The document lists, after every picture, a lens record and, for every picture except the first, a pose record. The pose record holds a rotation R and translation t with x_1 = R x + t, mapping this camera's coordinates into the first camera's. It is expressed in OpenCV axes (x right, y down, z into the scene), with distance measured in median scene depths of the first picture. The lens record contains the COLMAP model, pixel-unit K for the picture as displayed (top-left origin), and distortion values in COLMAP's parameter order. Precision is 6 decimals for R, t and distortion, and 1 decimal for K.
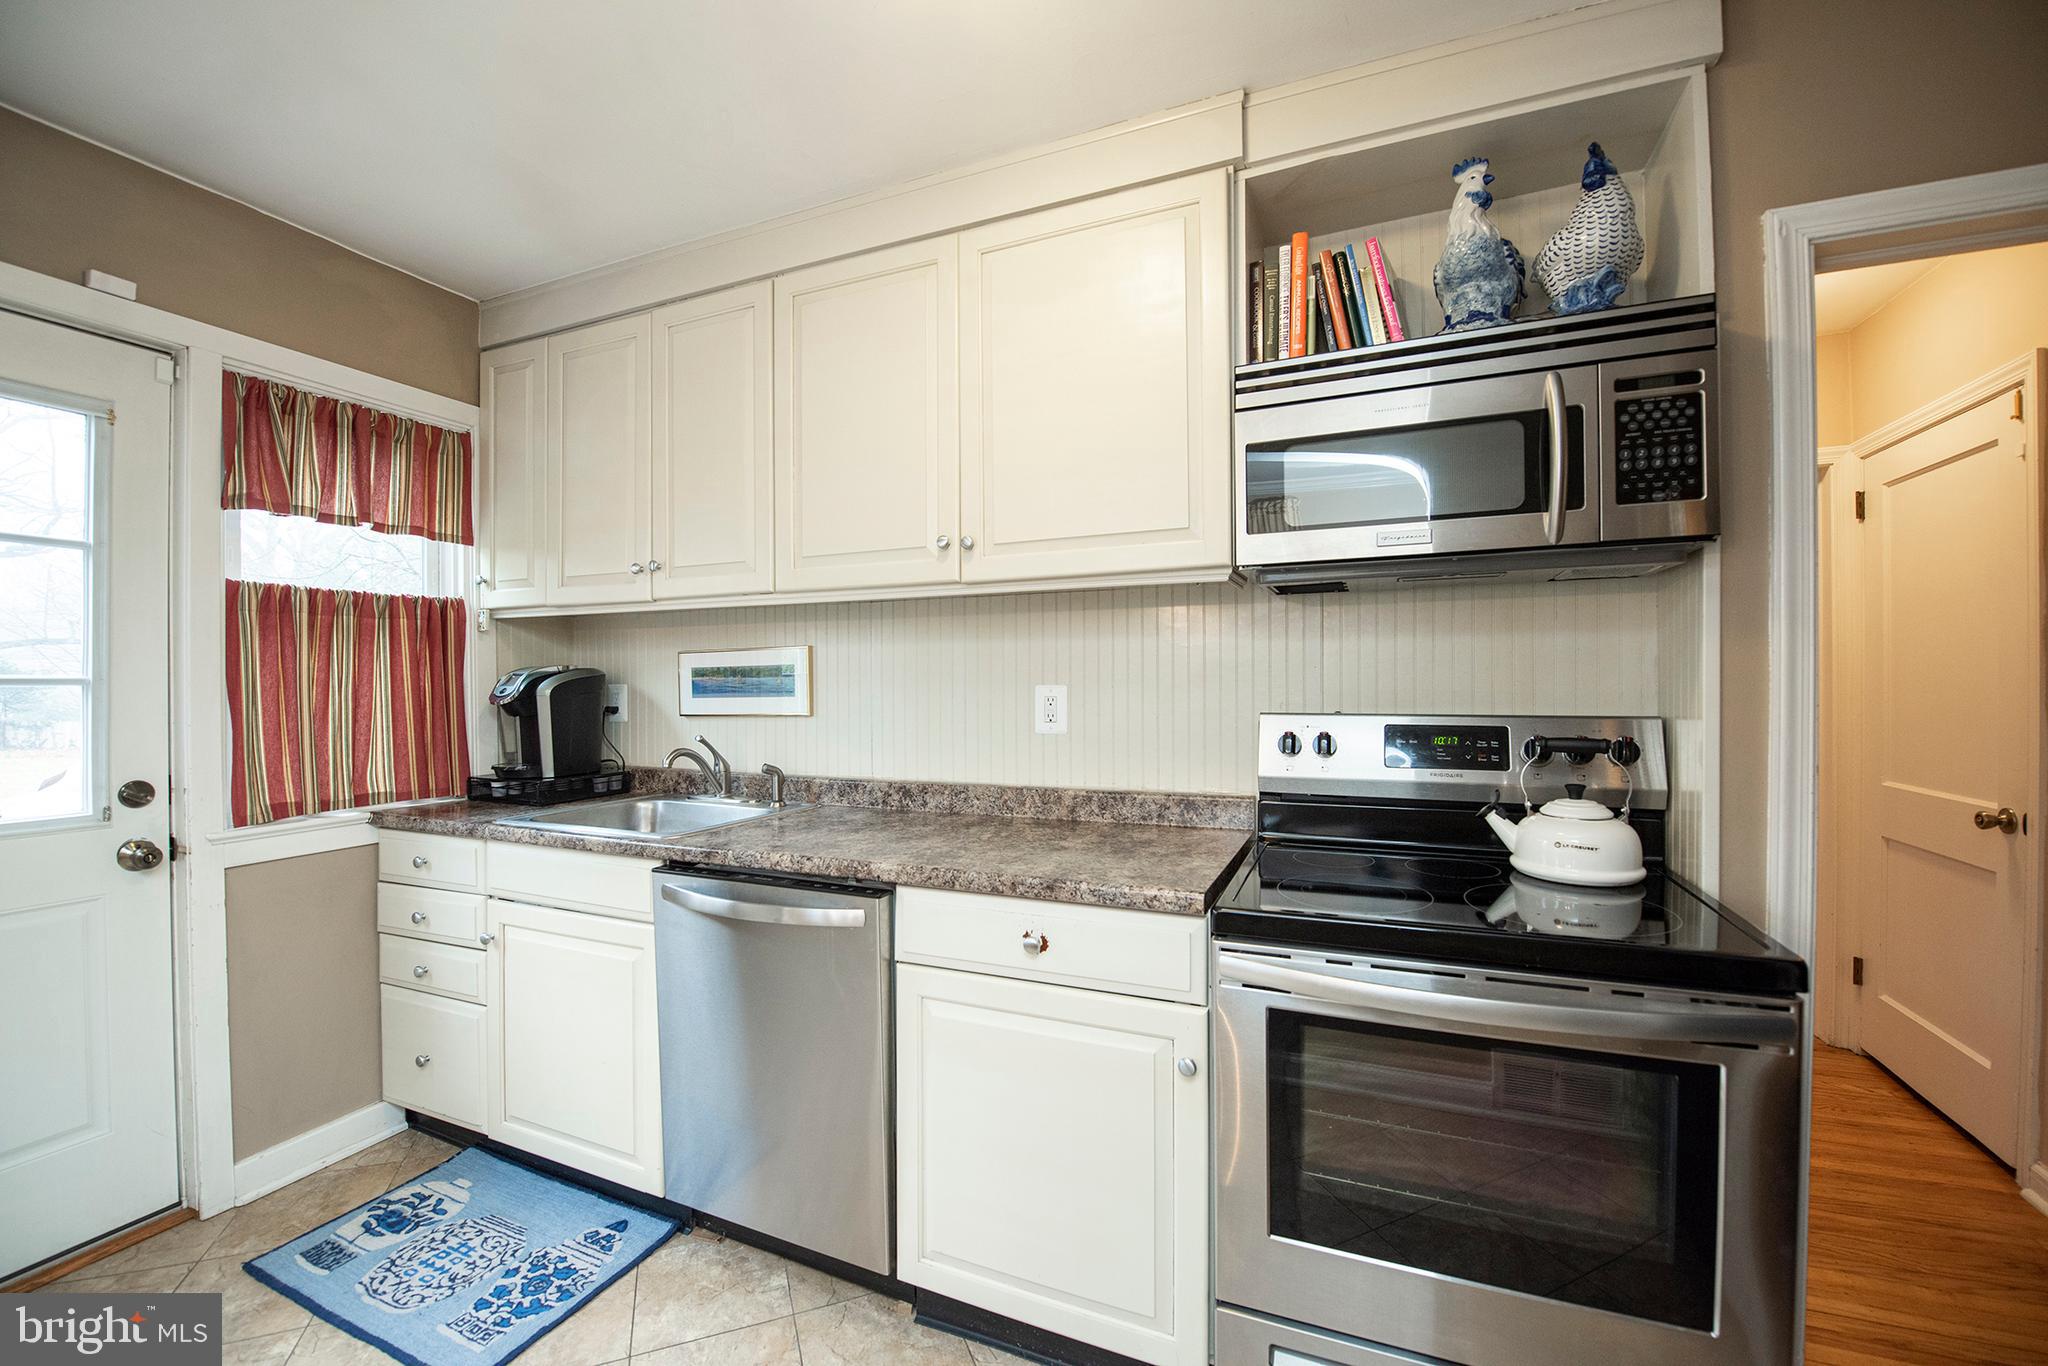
lens RADIAL K [[815.8, 0, 1024.0], [0, 815.8, 683.0], [0, 0, 1]] dist [-0.020938, -0.000509]
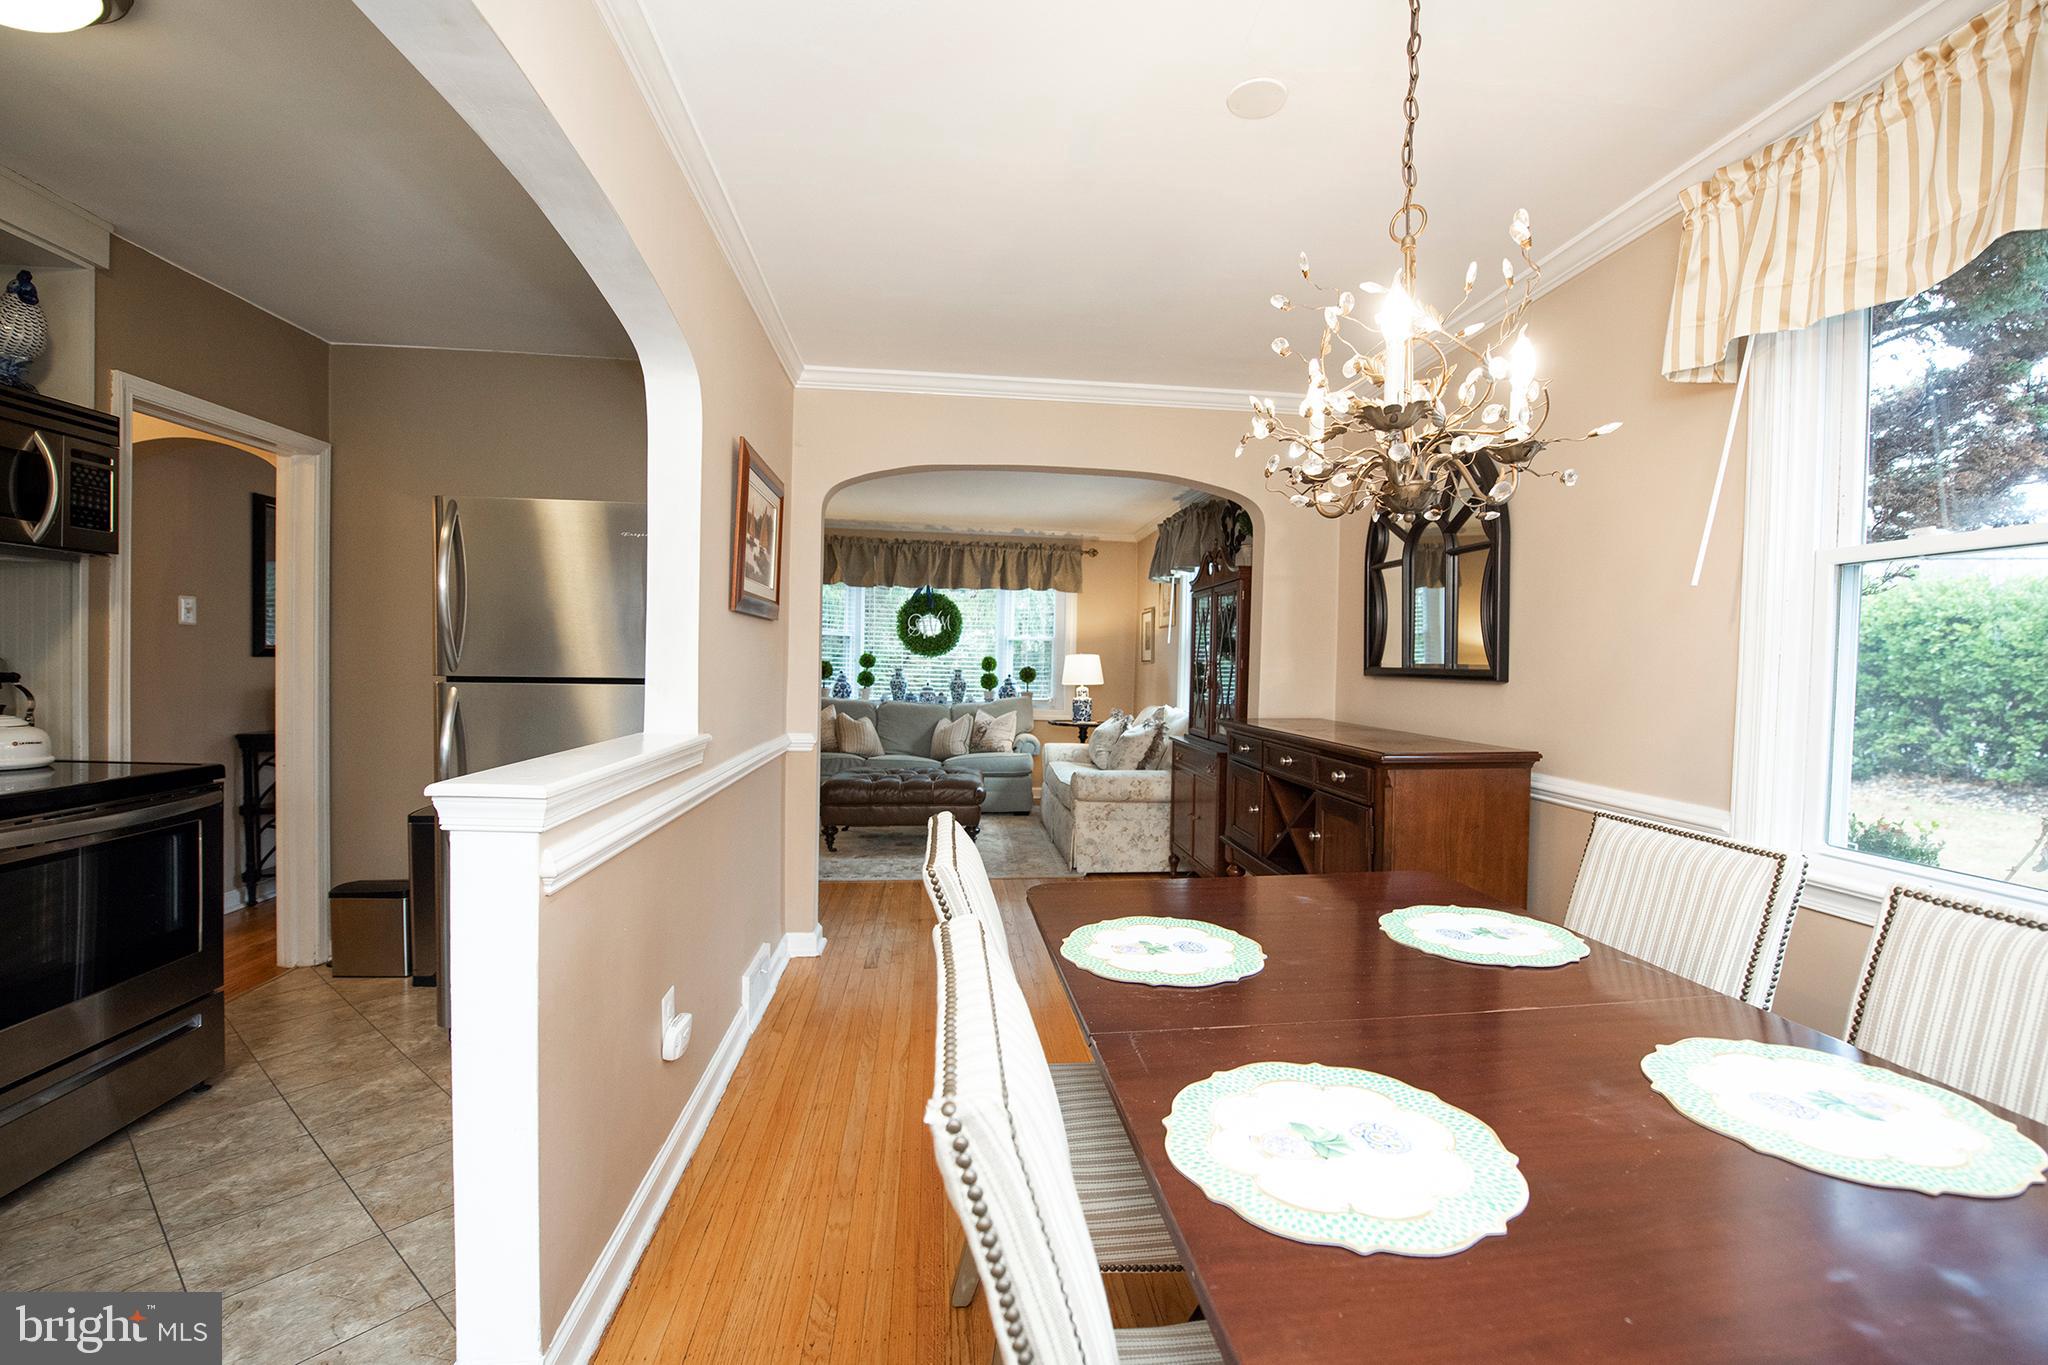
lens RADIAL K [[850.5, 0, 1056.8], [0, 850.5, 688.9], [0, 0, 1]] dist [-0.021228, -0.001027]
pose [[-0.517686, -0.027765, 0.855120, -1.372798], [-0.019811, 0.999594, 0.020463, 0.026811], [-0.855341, -0.006347, -0.518026, 0.125207]]
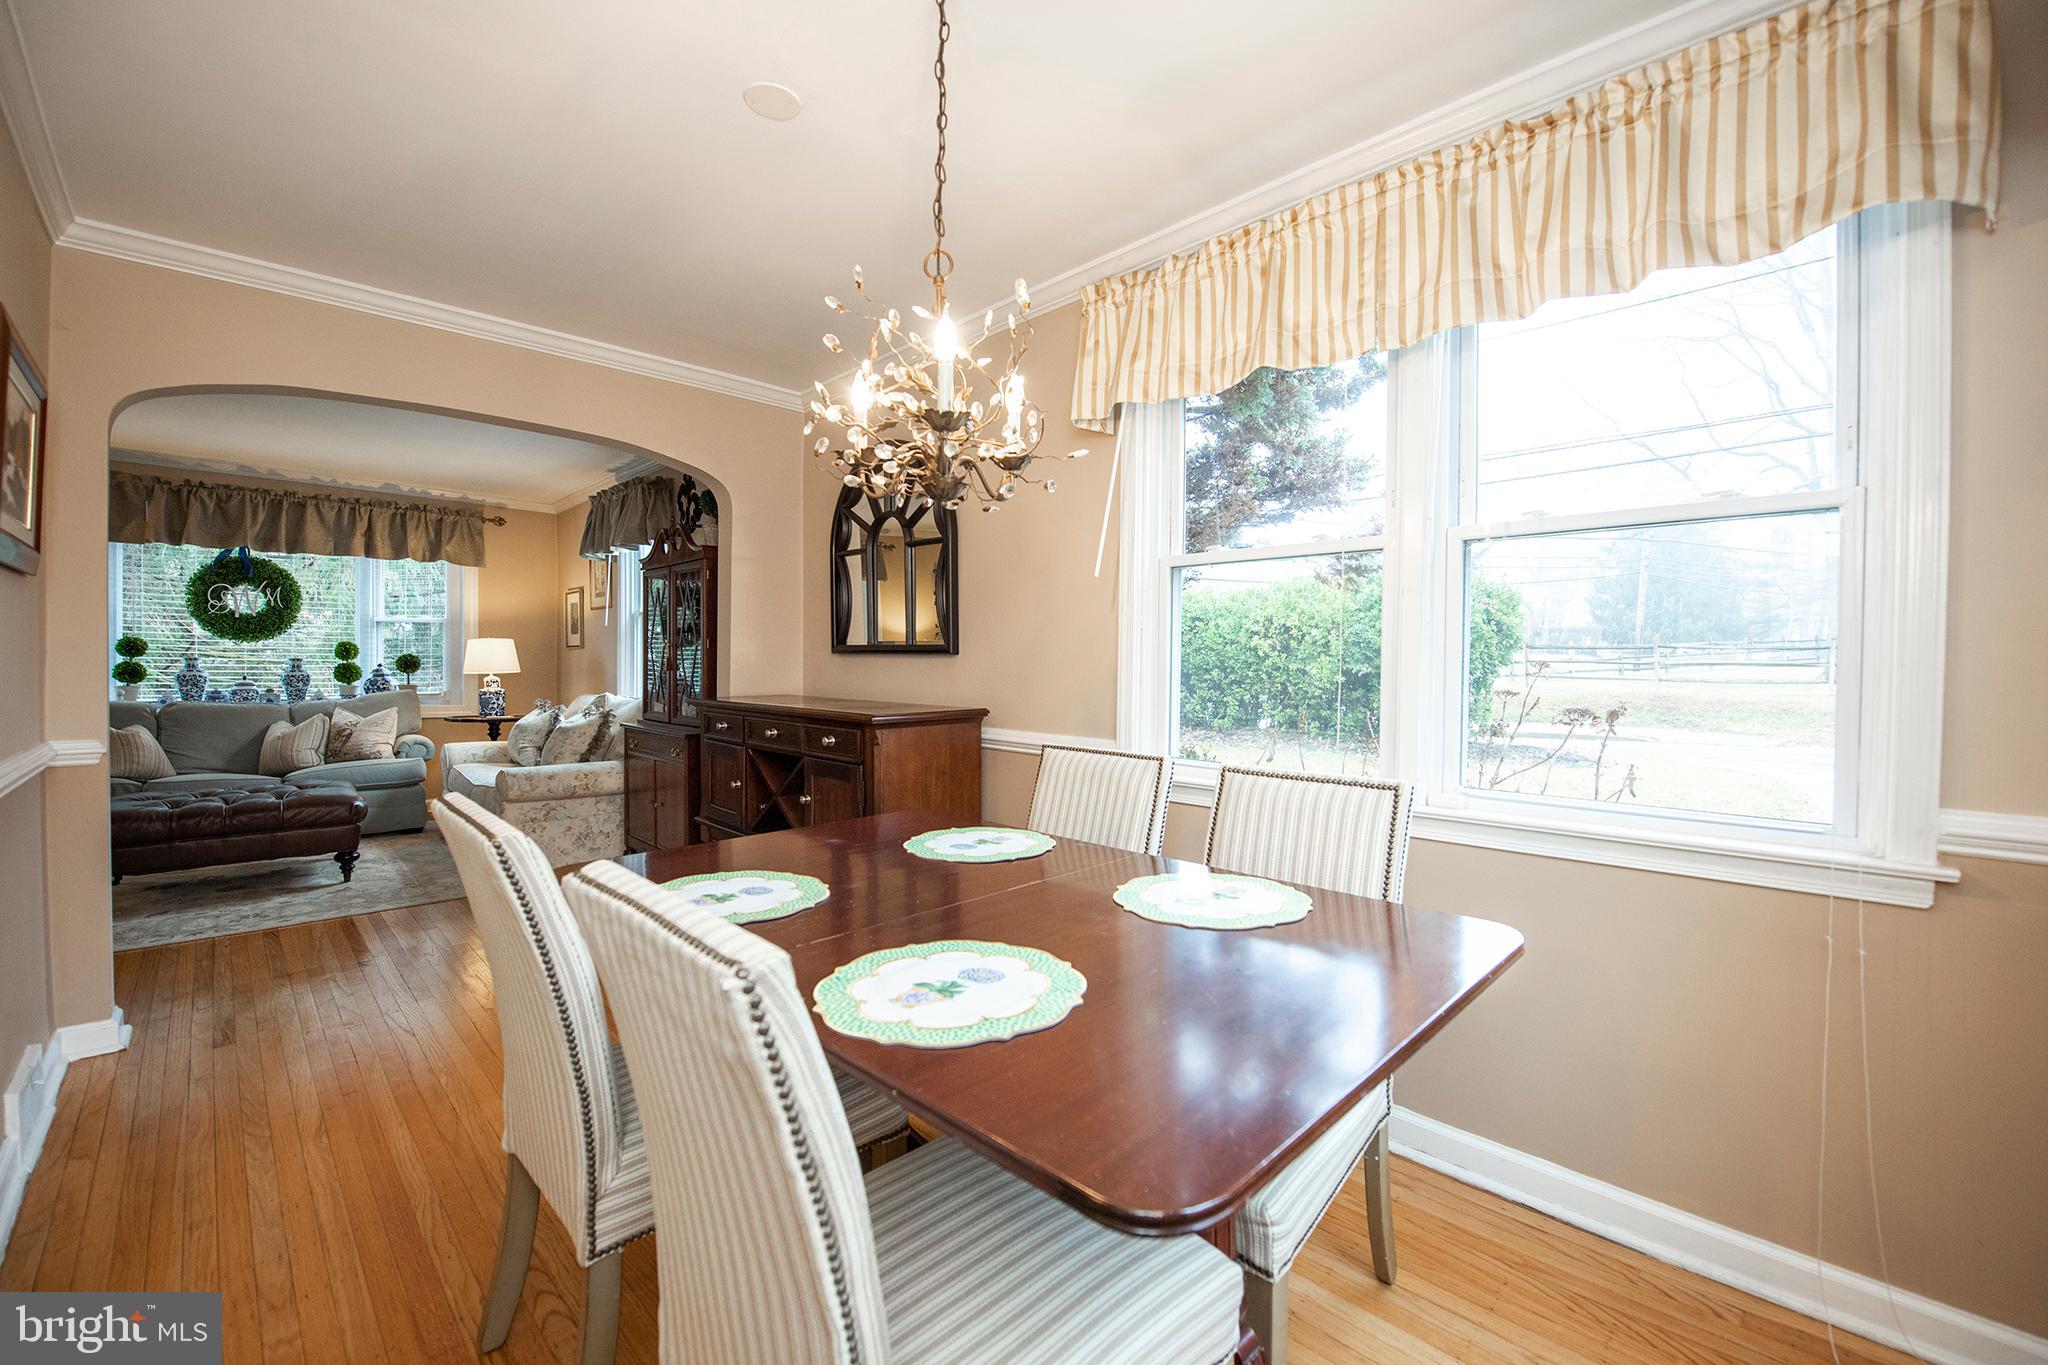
lens RADIAL K [[835.4, 0, 1050.0], [0, 835.4, 681.4], [0, 0, 1]] dist [-0.020159, -0.000928]
pose [[-0.933141, -0.008938, 0.359401, -1.328870], [-0.003967, 0.999886, 0.014565, 0.064466], [-0.359490, 0.012166, -0.933070, 0.283465]]
